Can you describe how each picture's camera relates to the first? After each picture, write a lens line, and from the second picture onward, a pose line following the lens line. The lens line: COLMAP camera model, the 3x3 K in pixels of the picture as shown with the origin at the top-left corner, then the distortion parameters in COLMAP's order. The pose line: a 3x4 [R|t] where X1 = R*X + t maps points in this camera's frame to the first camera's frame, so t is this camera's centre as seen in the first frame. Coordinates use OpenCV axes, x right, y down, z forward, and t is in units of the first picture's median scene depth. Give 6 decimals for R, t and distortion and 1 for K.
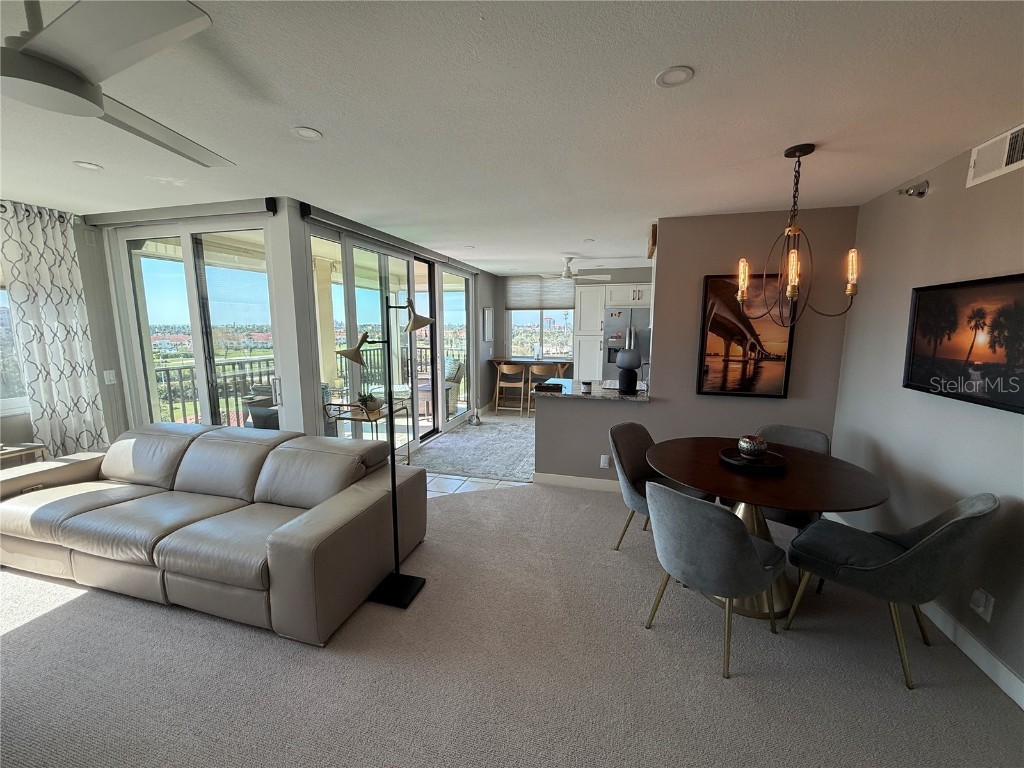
lens RADIAL K [[410.5, 0, 515.6], [0, 410.5, 384.8], [0, 0, 1]] dist [-0.000251, -0.000498]
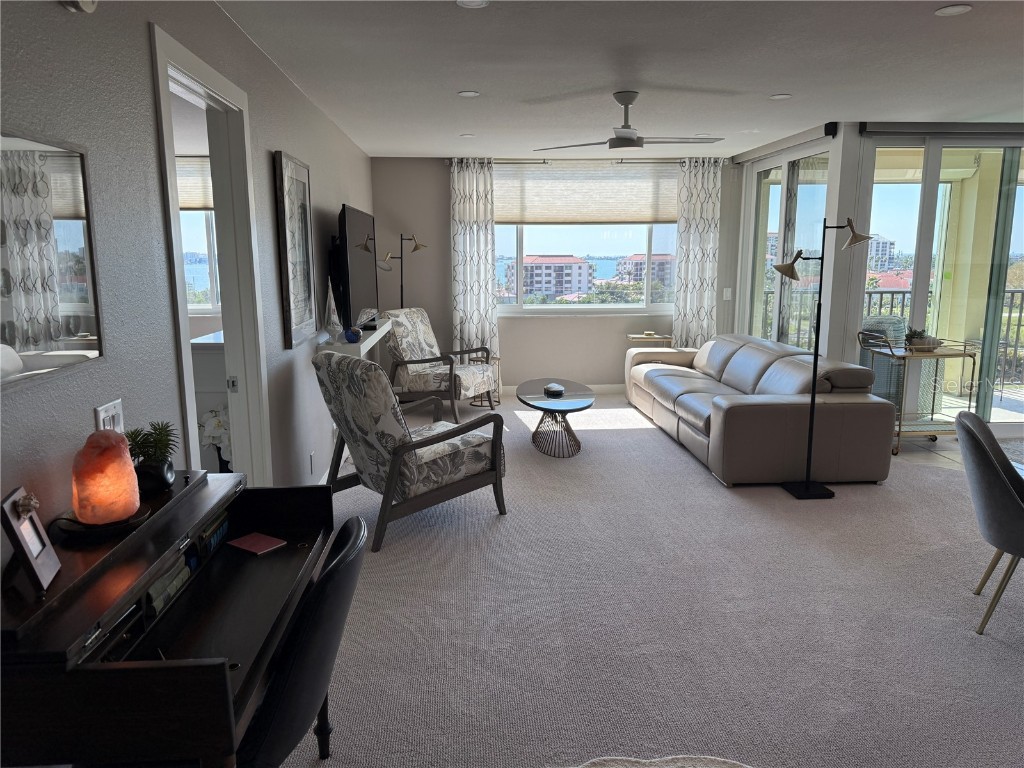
lens RADIAL K [[718.1, 0, 503.3], [0, 718.1, 382.4], [0, 0, 1]] dist [0.037312, -0.040747]
pose [[0.323689, 0.162327, -0.932135, 0.838335], [-0.133831, 0.983123, 0.124732, 0.063598], [0.936651, 0.084374, 0.339950, -0.298421]]
